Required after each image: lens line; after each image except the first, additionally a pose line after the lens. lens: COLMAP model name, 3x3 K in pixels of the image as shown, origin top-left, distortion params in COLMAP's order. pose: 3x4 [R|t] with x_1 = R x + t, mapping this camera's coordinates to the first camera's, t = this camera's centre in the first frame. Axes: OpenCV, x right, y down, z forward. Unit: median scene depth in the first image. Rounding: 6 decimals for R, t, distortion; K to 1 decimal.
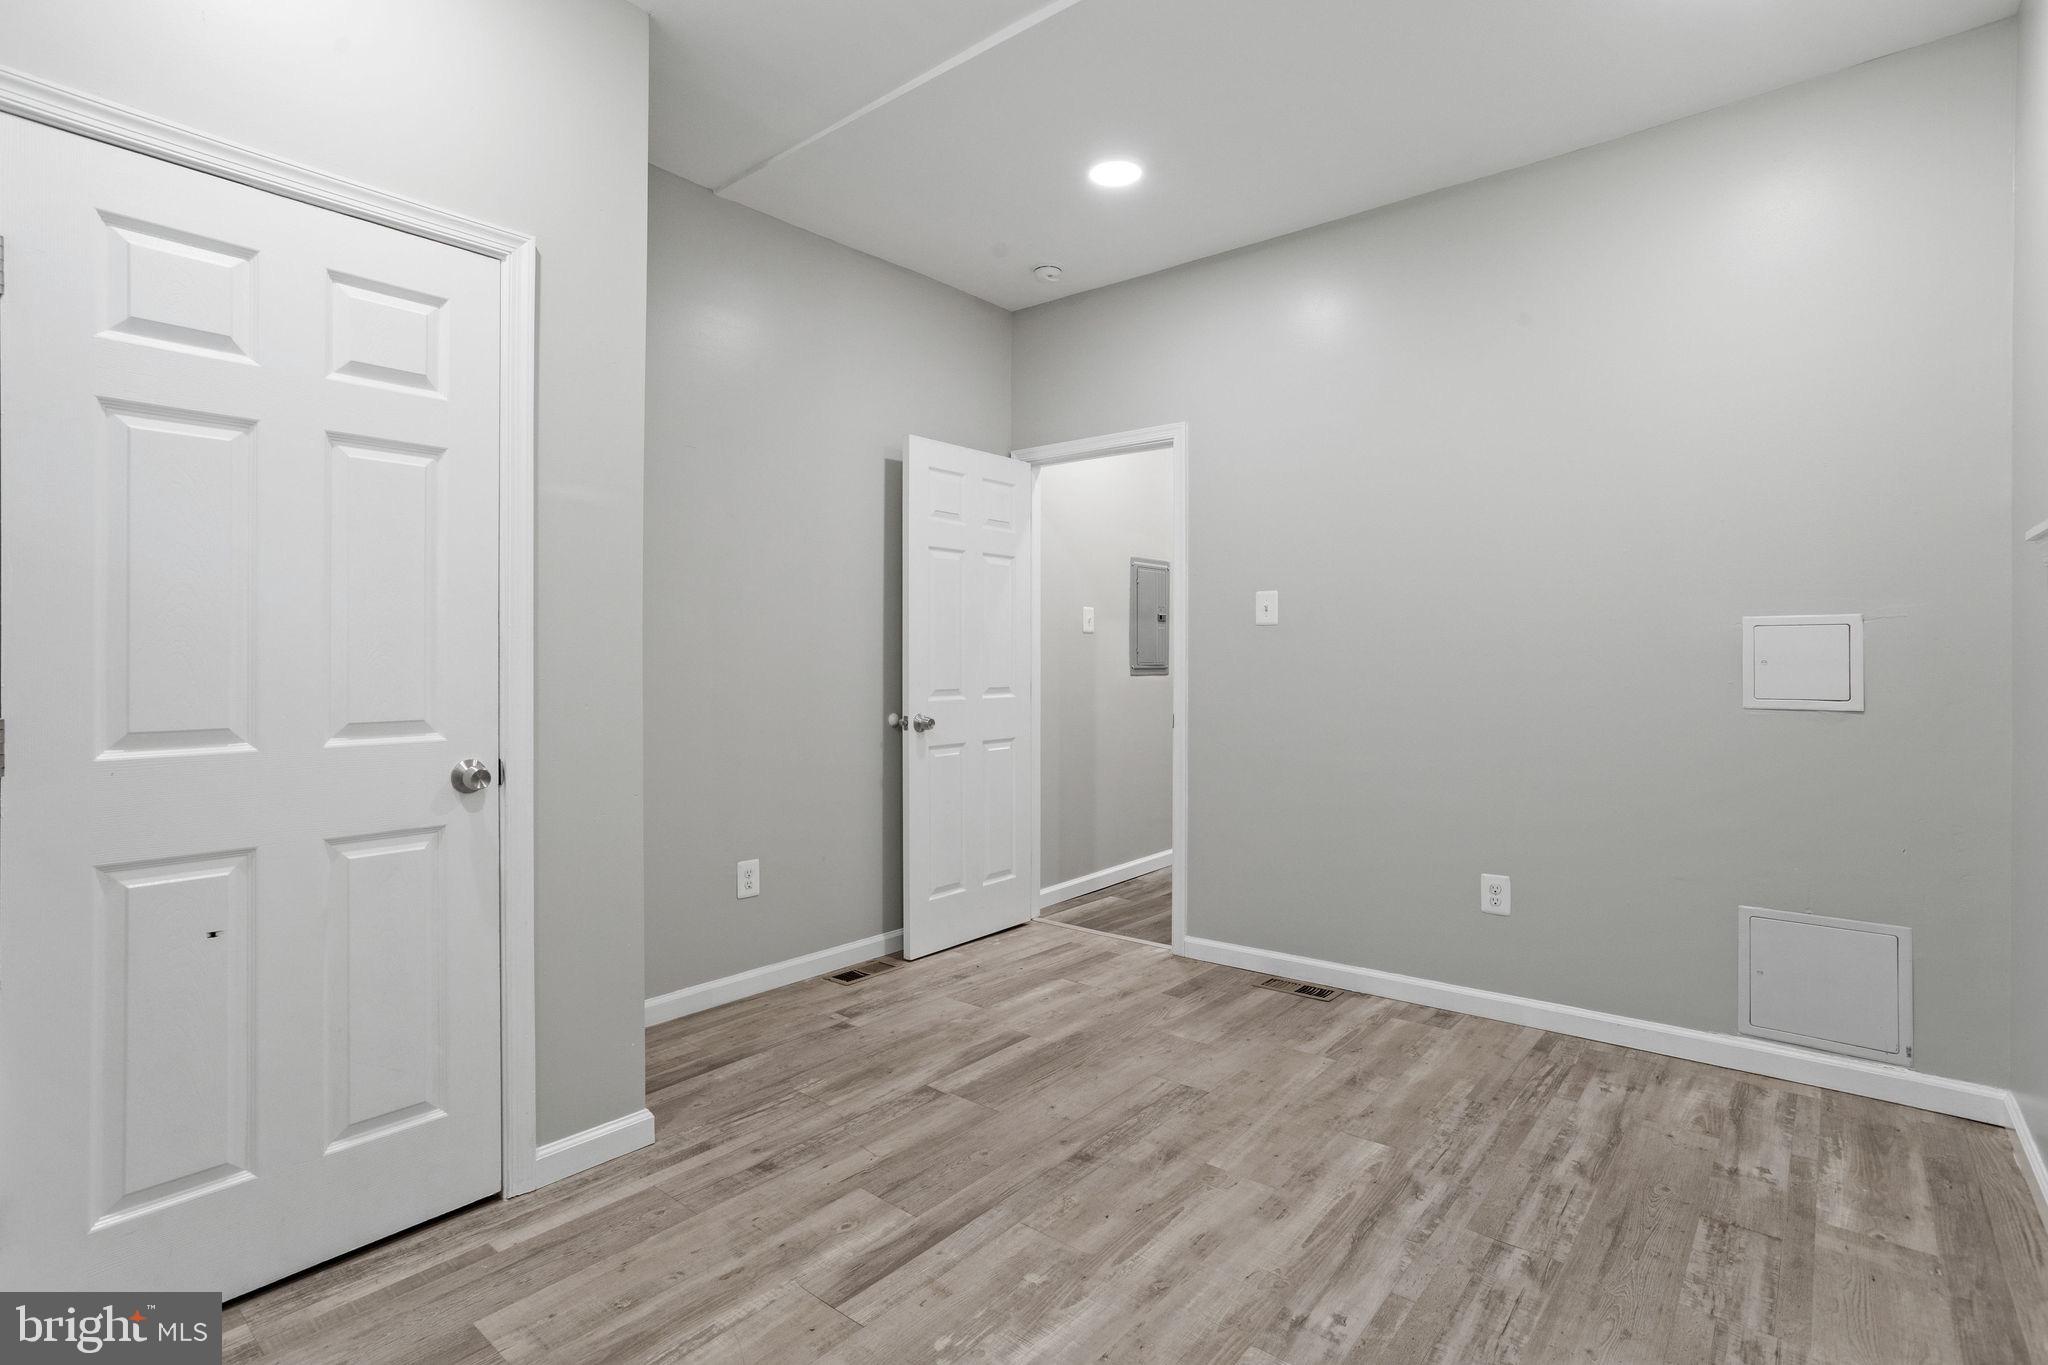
lens RADIAL K [[997.6, 0, 1027.4], [0, 997.6, 668.4], [0, 0, 1]] dist [-0.005844, 0.000159]
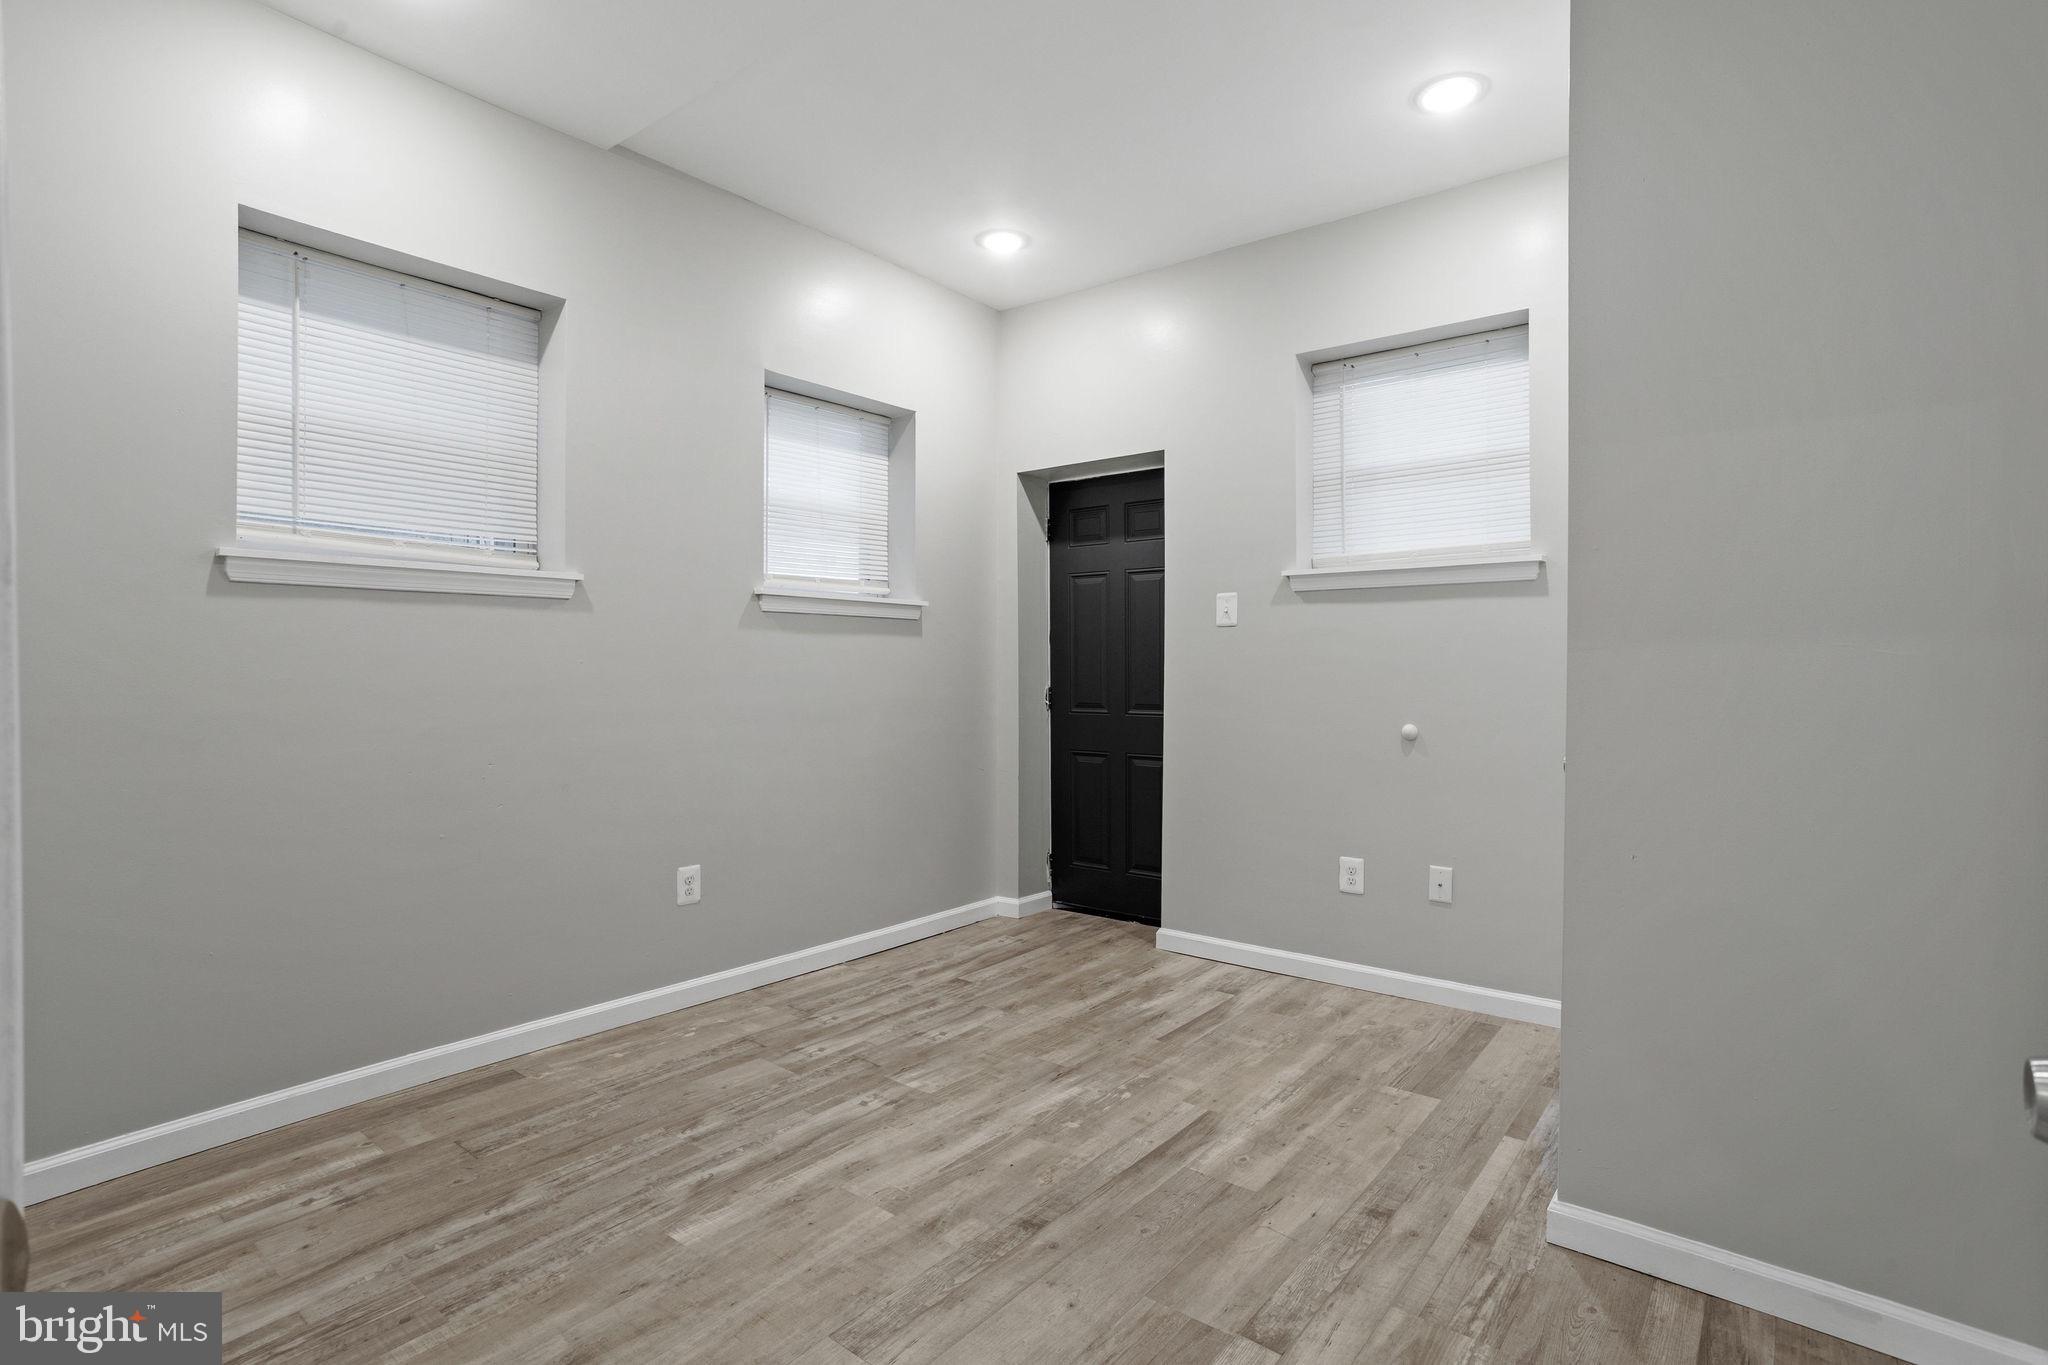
lens RADIAL K [[997.6, 0, 1016.9], [0, 997.6, 667.4], [0, 0, 1]] dist [-0.005844, 0.000159]
pose [[-0.999860, 0.001067, -0.016688, 0.090880], [0.000825, 0.999895, 0.014485, -0.015059], [0.016702, 0.014469, -0.999756, 2.070344]]
